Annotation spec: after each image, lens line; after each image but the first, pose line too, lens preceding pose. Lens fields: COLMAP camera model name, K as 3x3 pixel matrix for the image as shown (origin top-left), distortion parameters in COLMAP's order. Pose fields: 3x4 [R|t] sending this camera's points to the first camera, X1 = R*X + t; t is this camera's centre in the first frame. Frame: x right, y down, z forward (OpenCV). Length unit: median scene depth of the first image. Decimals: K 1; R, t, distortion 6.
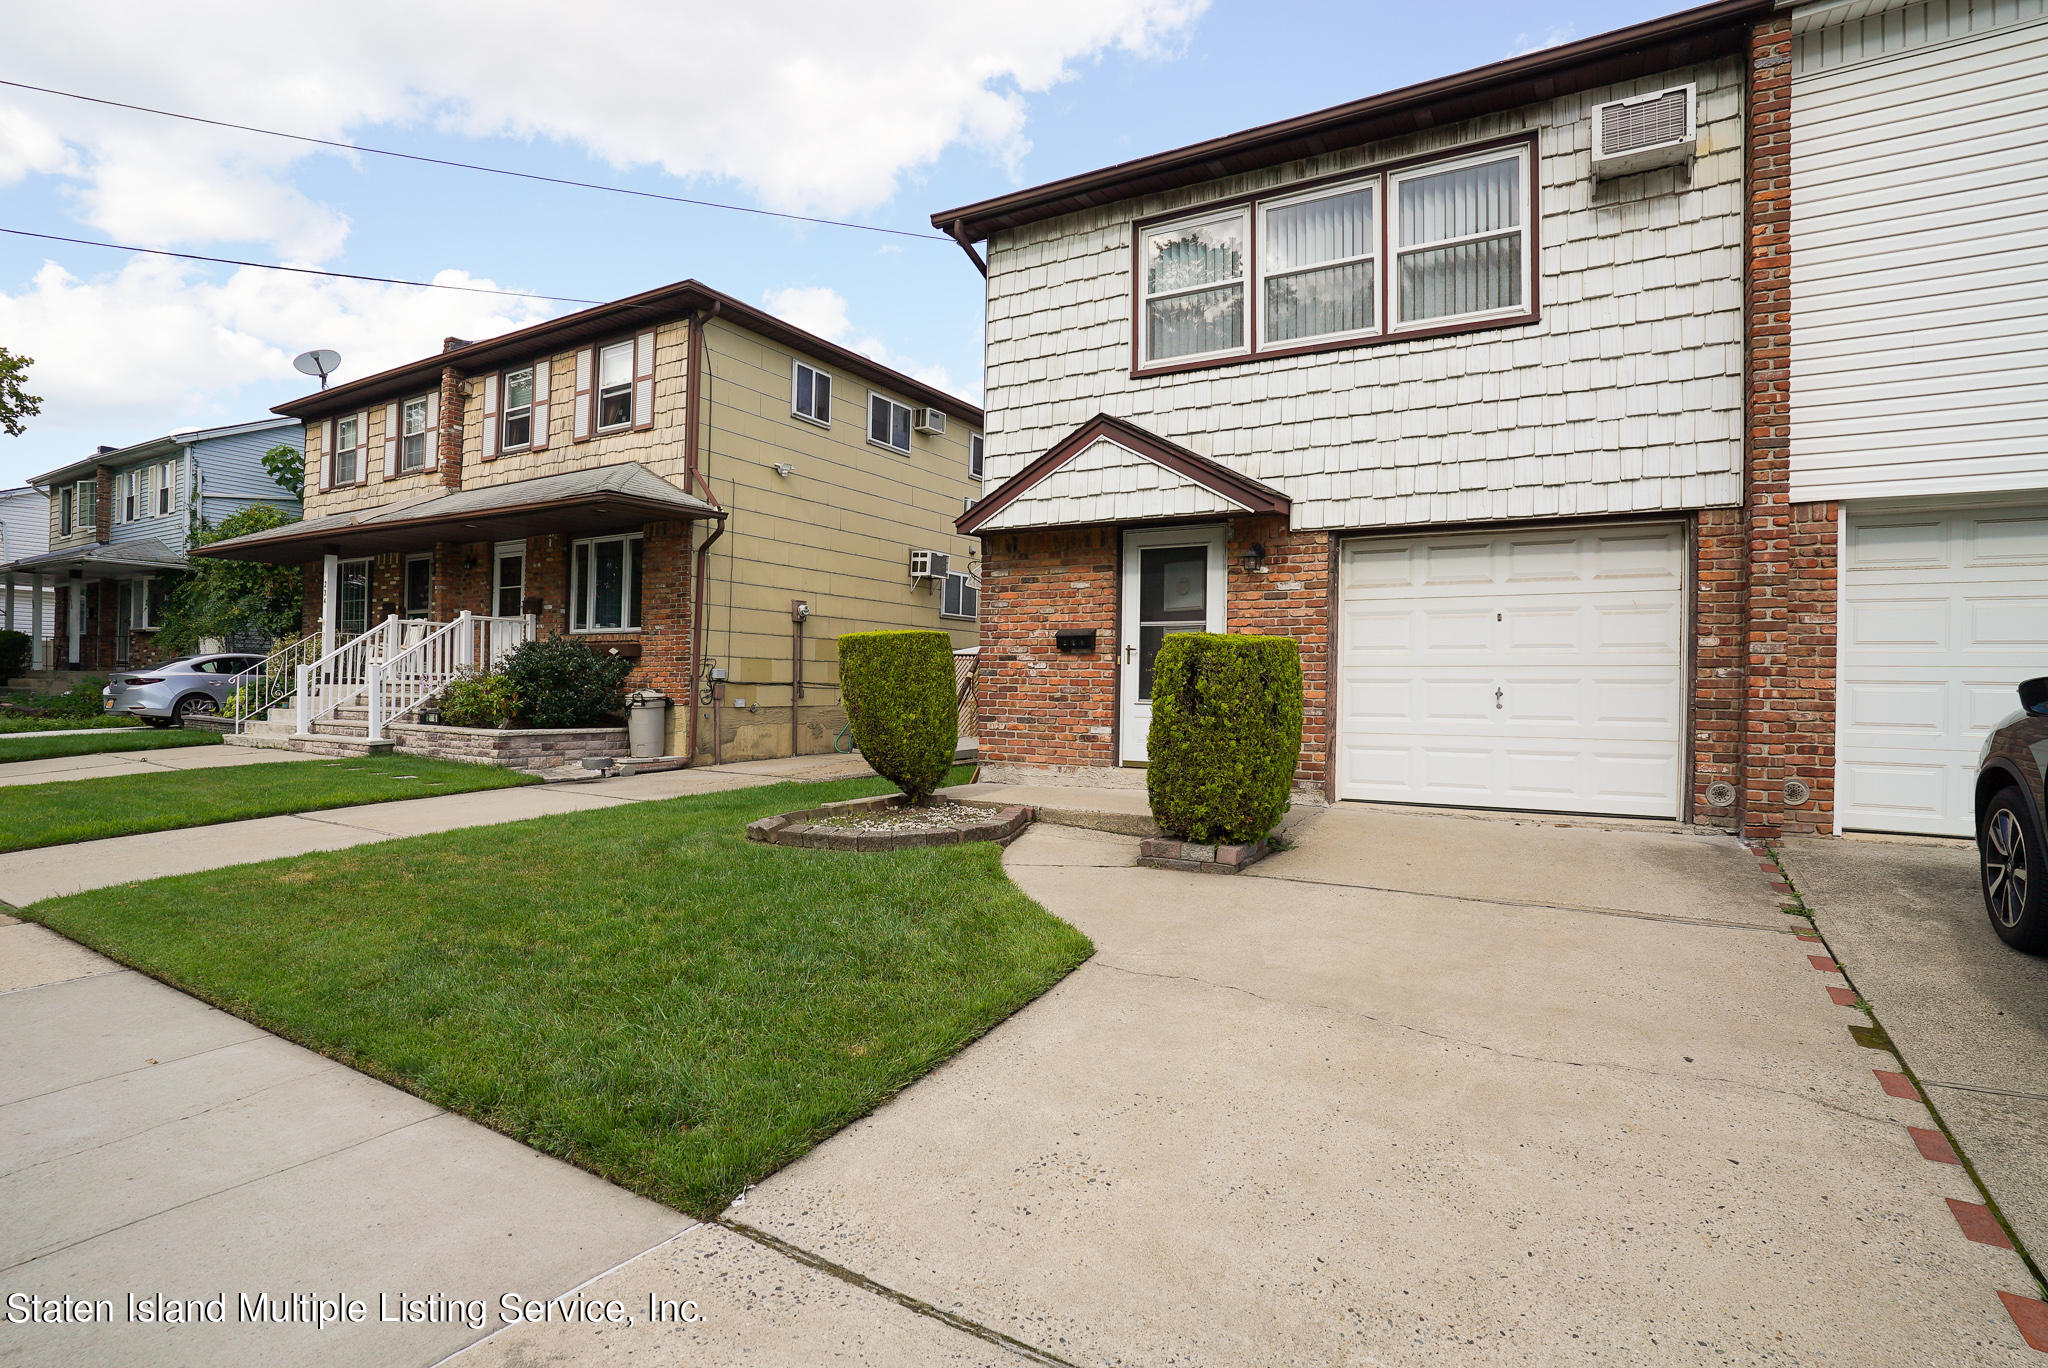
lens RADIAL K [[1008.8, 0, 1006.6], [0, 1008.8, 687.6], [0, 0, 1]] dist [-0.071780, 0.031930]
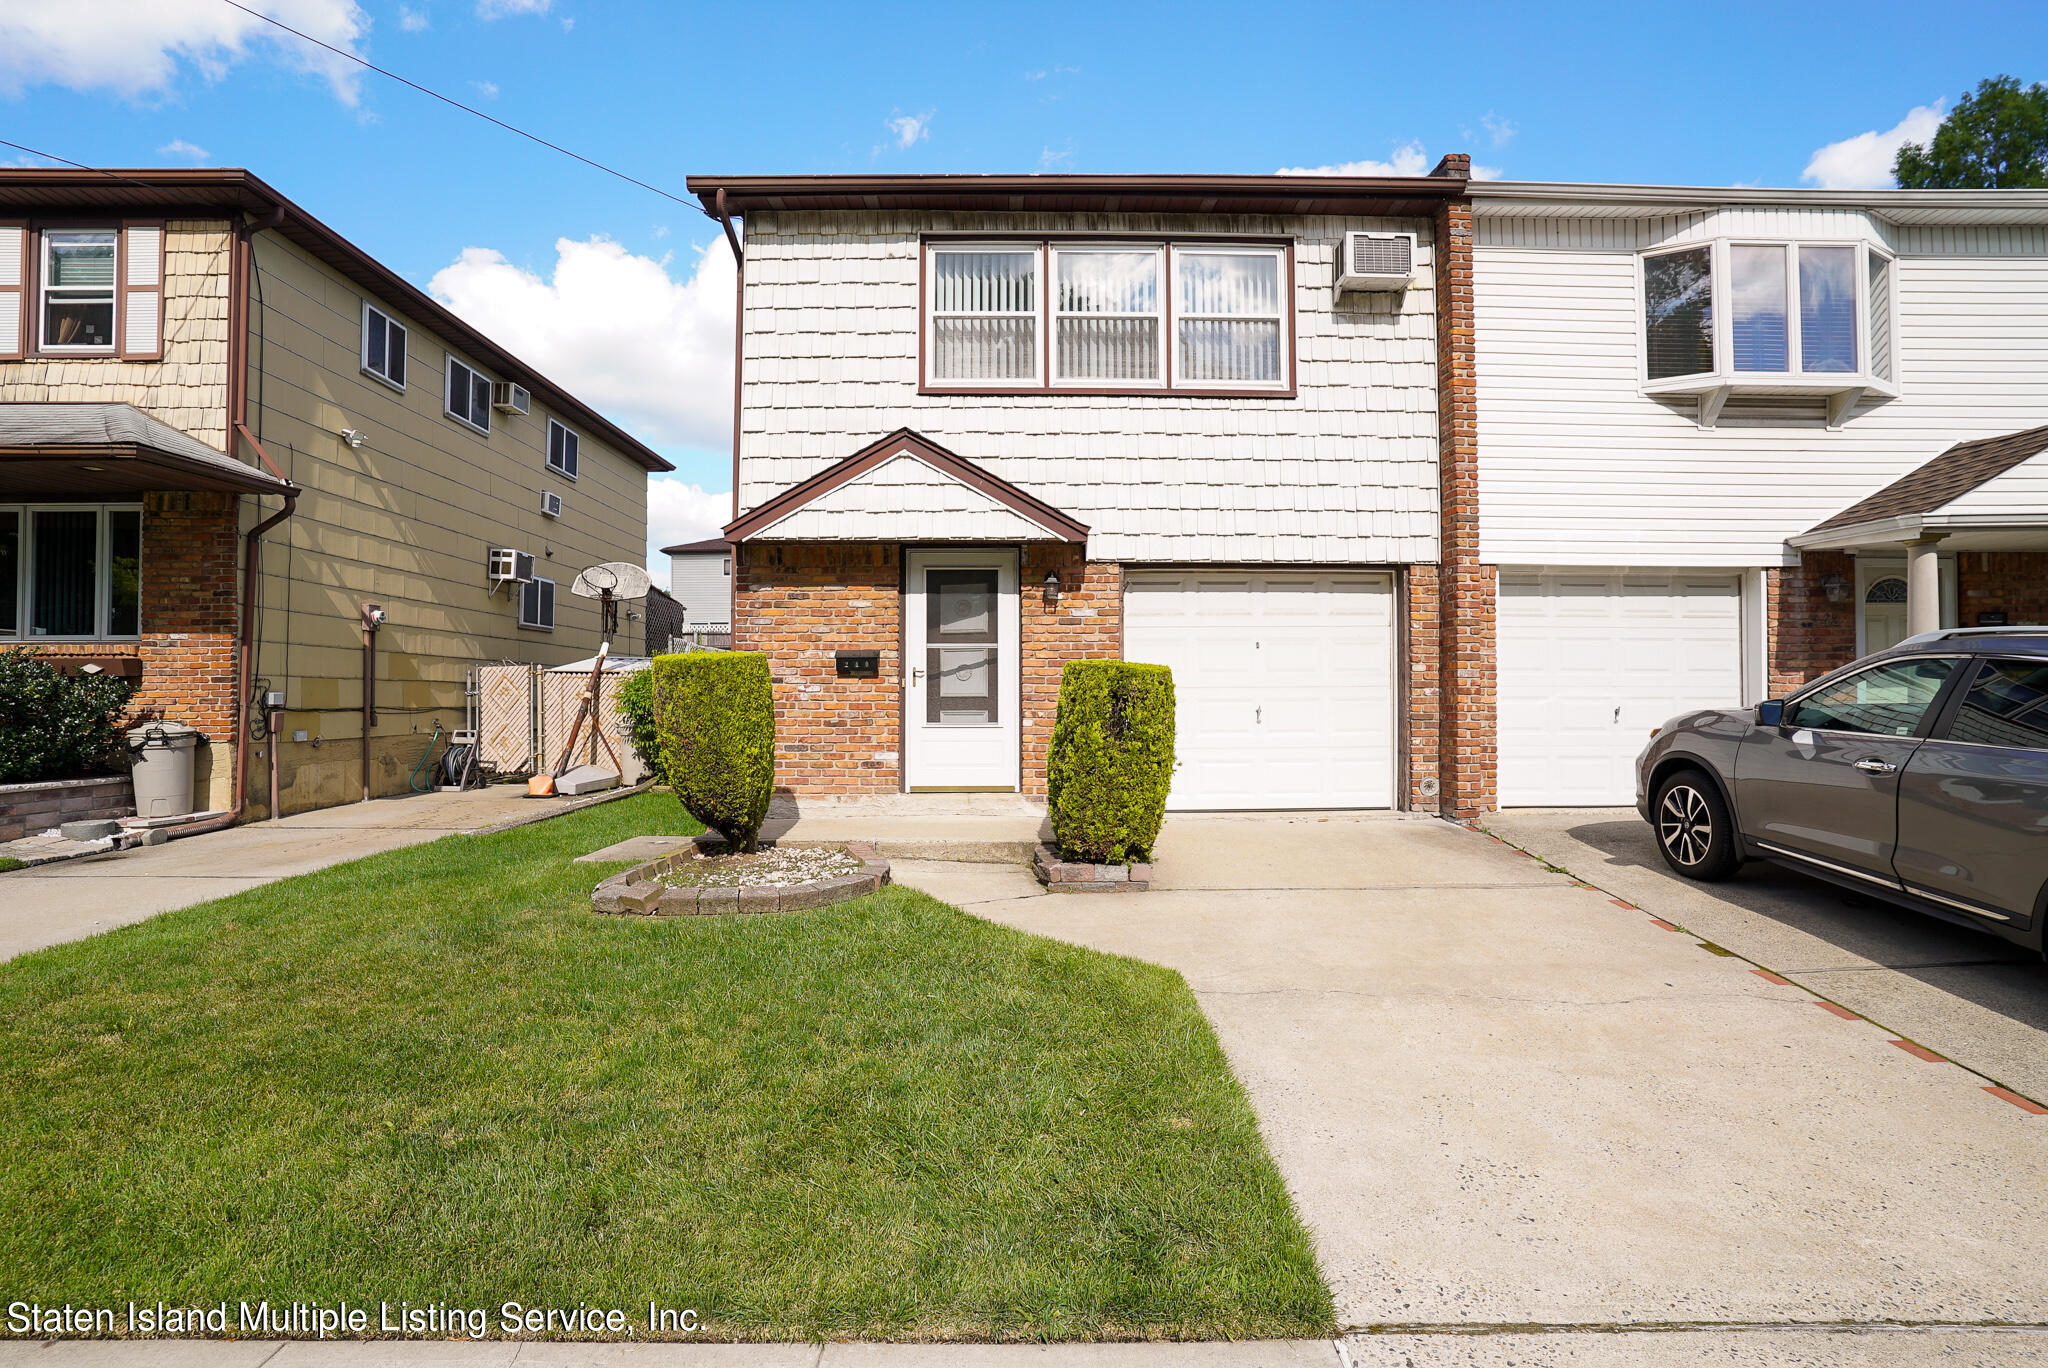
lens RADIAL K [[1008.8, 0, 1055.4], [0, 1008.8, 687.0], [0, 0, 1]] dist [-0.071780, 0.031930]
pose [[0.852553, -0.007985, 0.522581, -0.300738], [0.014357, 0.999864, -0.008145, -0.014543], [-0.522444, 0.014447, 0.852551, 0.110622]]
